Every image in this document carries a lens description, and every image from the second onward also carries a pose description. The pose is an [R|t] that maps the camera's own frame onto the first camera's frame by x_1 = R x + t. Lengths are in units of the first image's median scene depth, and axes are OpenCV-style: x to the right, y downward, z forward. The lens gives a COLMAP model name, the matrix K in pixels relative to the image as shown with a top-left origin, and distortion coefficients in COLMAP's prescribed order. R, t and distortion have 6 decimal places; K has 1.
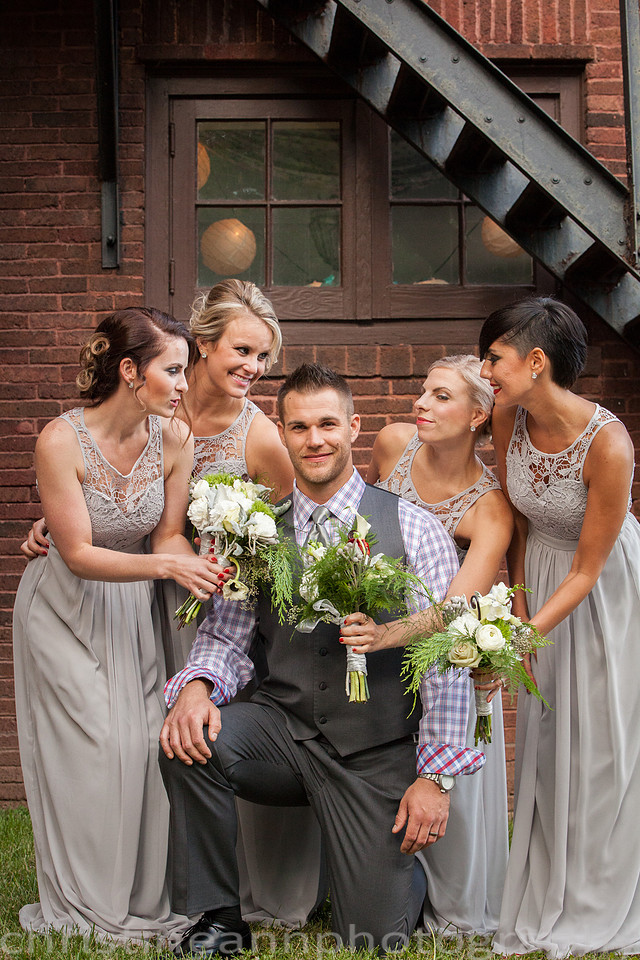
lens RADIAL K [[2274.7, 0, 323.0], [0, 2274.7, 483.4], [0, 0, 1]] dist [-0.192885, 0.000000]
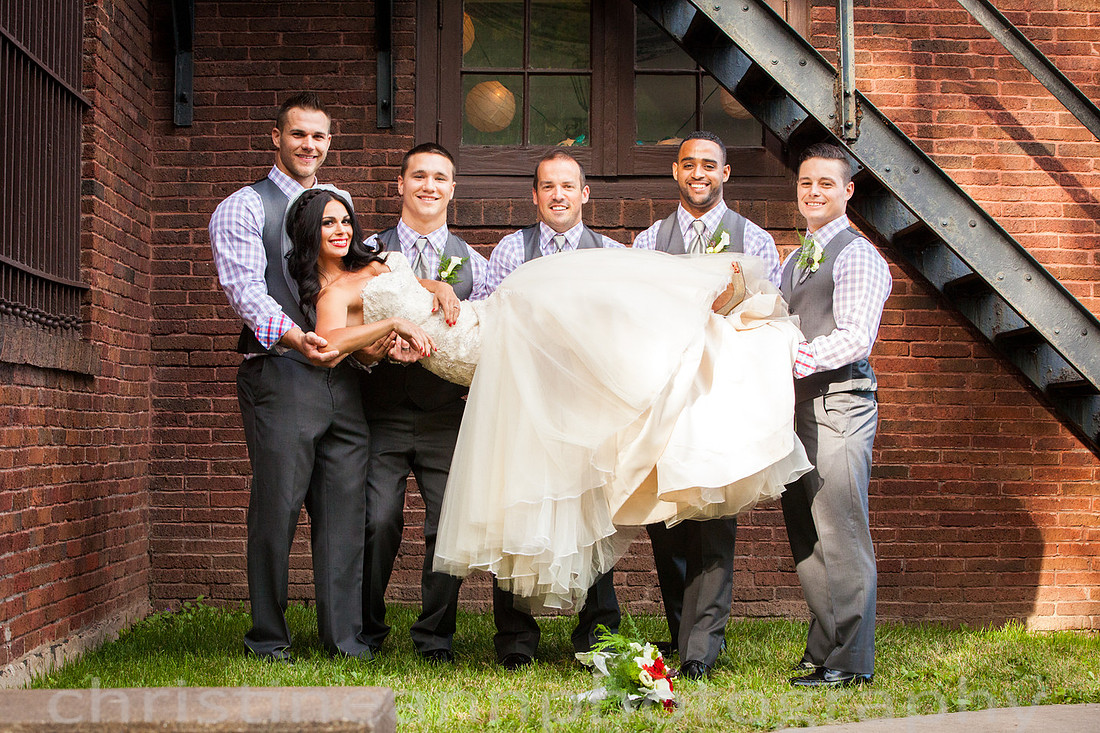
lens RADIAL K [[2606.4, 0, 547.9], [0, 2606.4, 366.1], [0, 0, 1]] dist [-0.192885, 0.000000]
pose [[0.999705, 0.012581, -0.020790, 0.015419], [-0.012200, 0.999757, 0.018343, -0.001746], [0.021016, -0.018084, 0.999616, -0.287245]]
